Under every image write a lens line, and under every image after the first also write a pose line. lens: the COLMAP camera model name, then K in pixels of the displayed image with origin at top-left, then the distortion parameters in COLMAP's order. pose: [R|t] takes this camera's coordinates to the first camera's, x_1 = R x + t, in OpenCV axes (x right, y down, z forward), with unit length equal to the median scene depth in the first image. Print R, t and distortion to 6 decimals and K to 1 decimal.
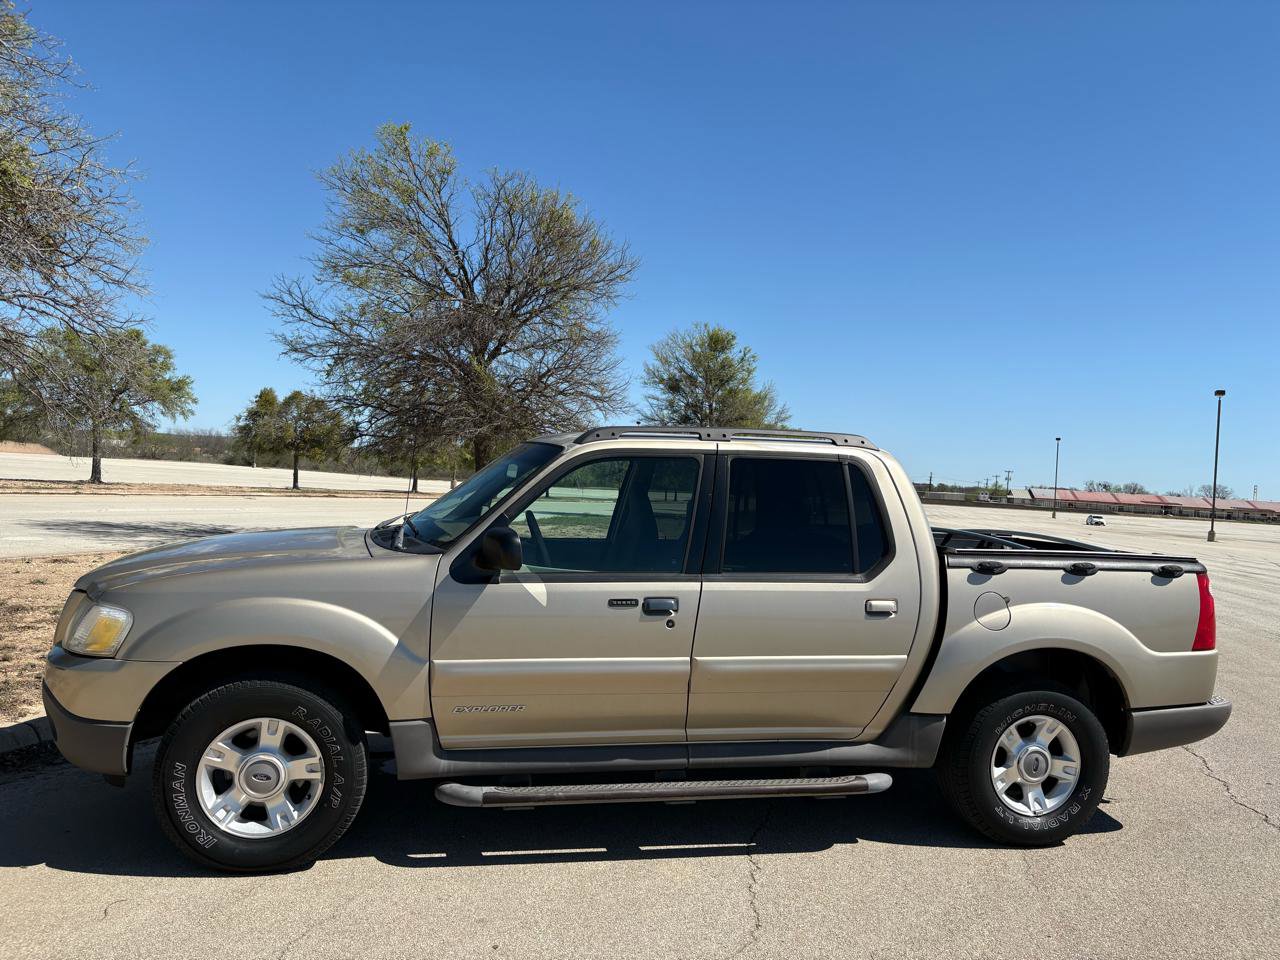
lens RADIAL K [[965.4, 0, 640.0], [0, 965.4, 480.0], [0, 0, 1]] dist [0.052406, -0.066119]
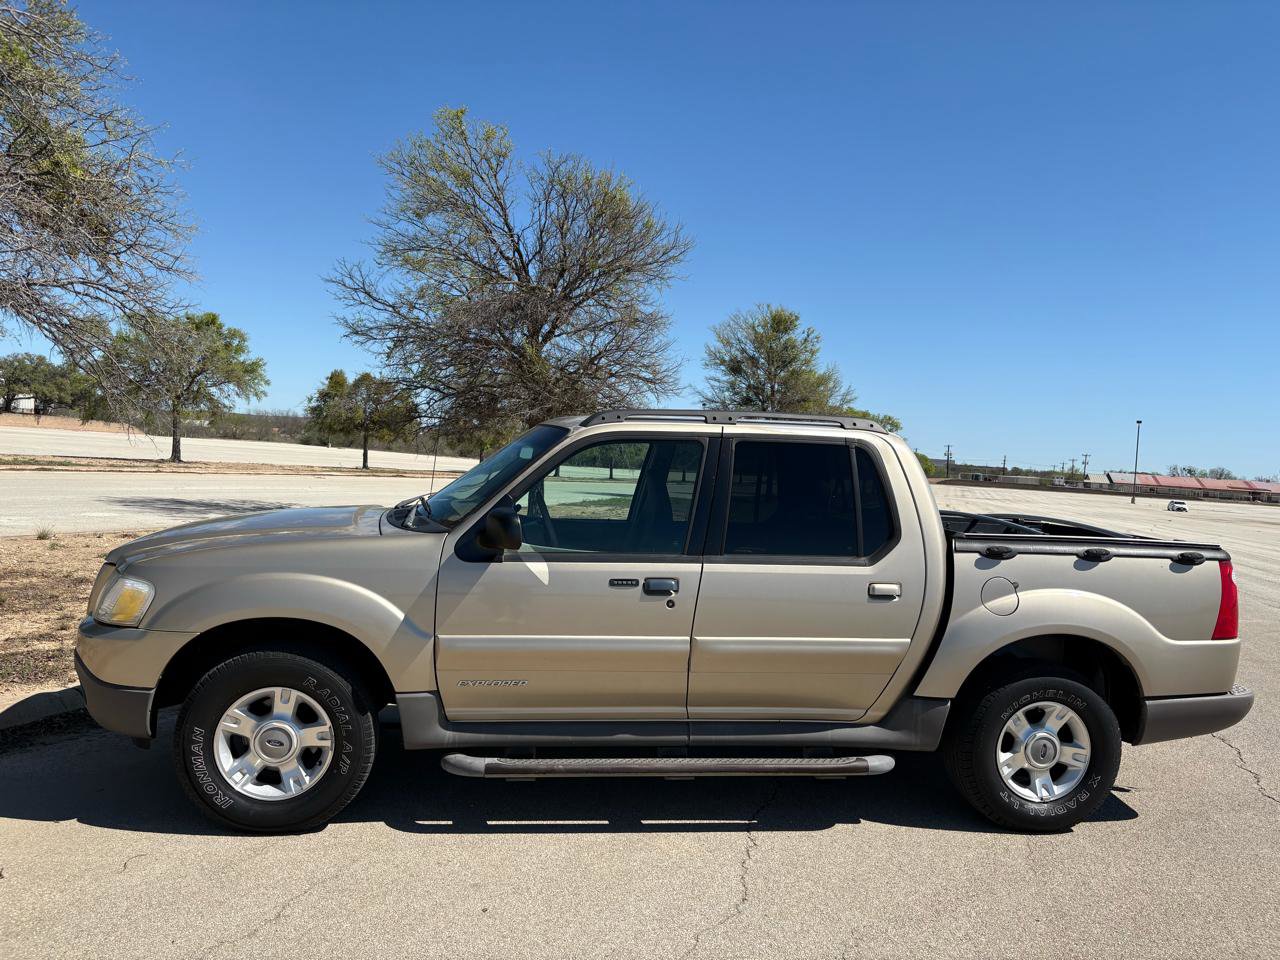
lens RADIAL K [[965.1, 0, 642.9], [0, 965.1, 483.8], [0, 0, 1]] dist [0.046530, -0.058777]
pose [[0.997824, 0.007278, -0.065533, 0.044344], [-0.005781, 0.999718, 0.023016, -0.000490], [0.065682, -0.022587, 0.997585, -0.007867]]
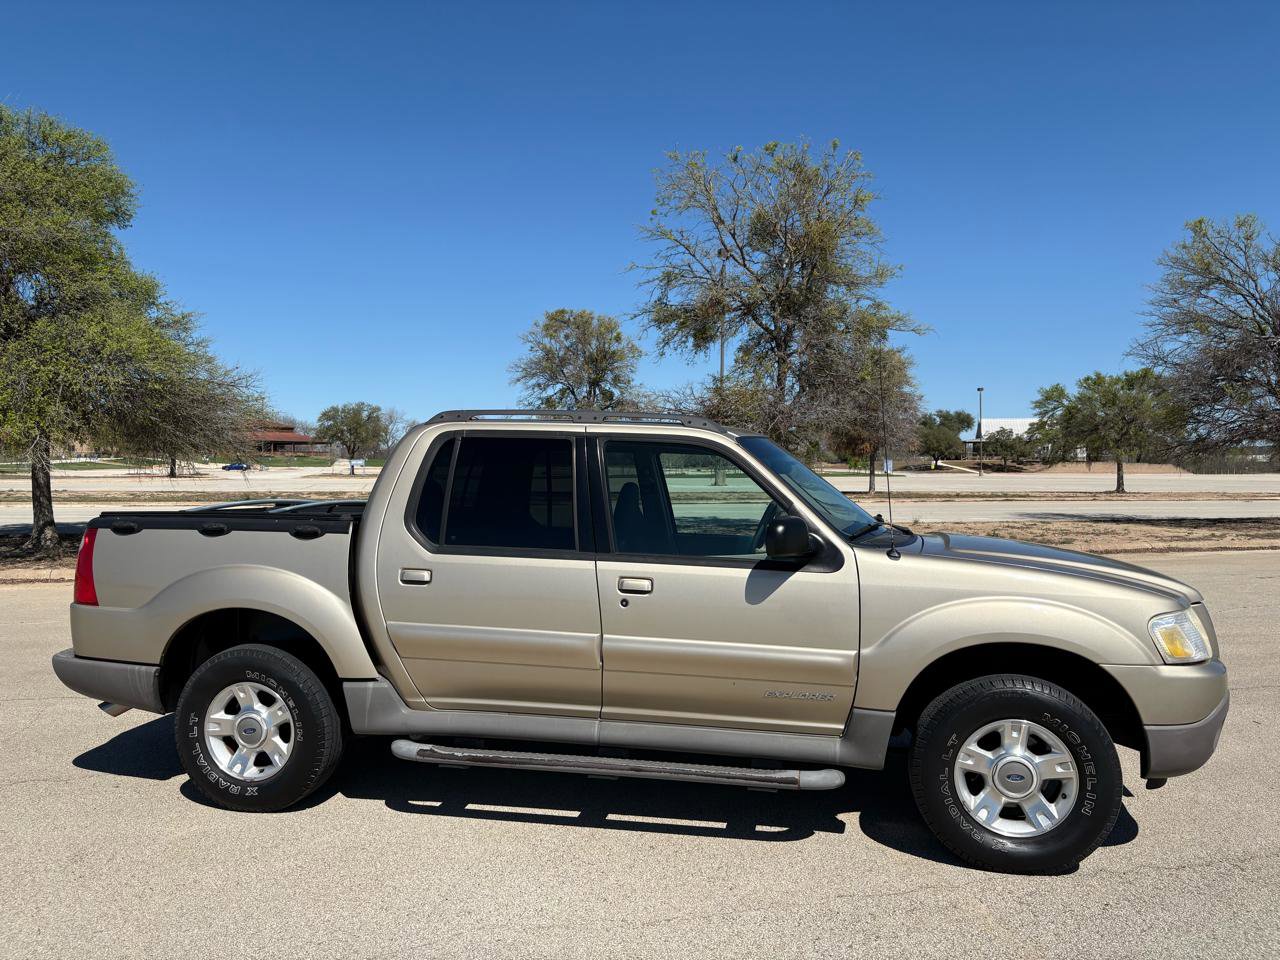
lens RADIAL K [[960.8, 0, 642.4], [0, 960.8, 486.0], [0, 0, 1]] dist [0.050012, -0.063509]
pose [[0.480807, -0.042564, -0.875793, 1.600335], [0.031365, 0.999017, -0.031333, 0.093050], [0.876265, -0.012404, 0.481669, -1.033128]]
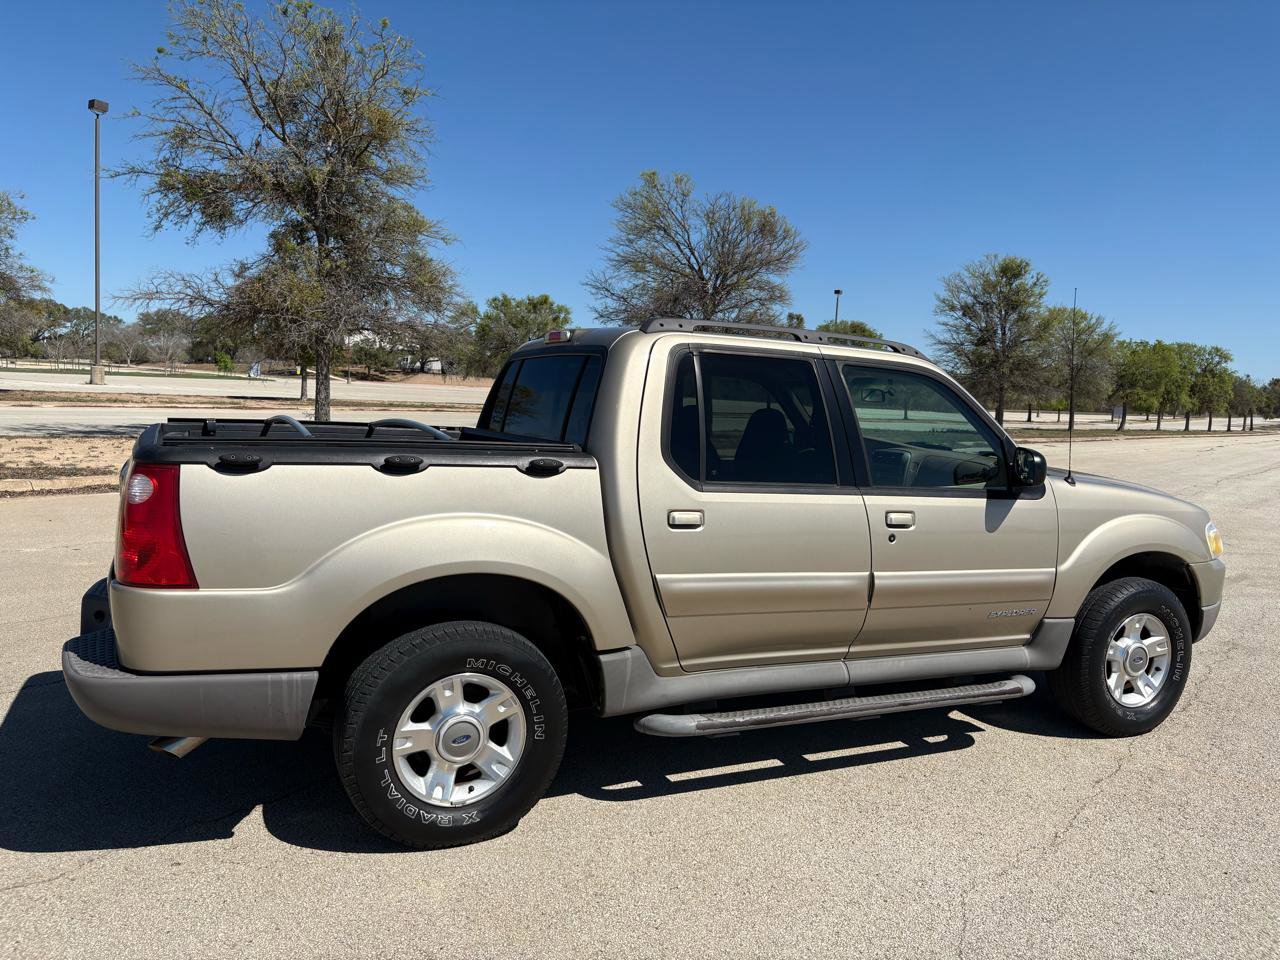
lens RADIAL K [[963.8, 0, 637.1], [0, 963.8, 475.1], [0, 0, 1]] dist [0.049775, -0.070173]
pose [[0.911013, 0.017186, -0.412018, 1.117656], [0.012078, 0.997591, 0.068315, 0.064848], [0.412200, -0.067212, 0.908611, -1.378614]]
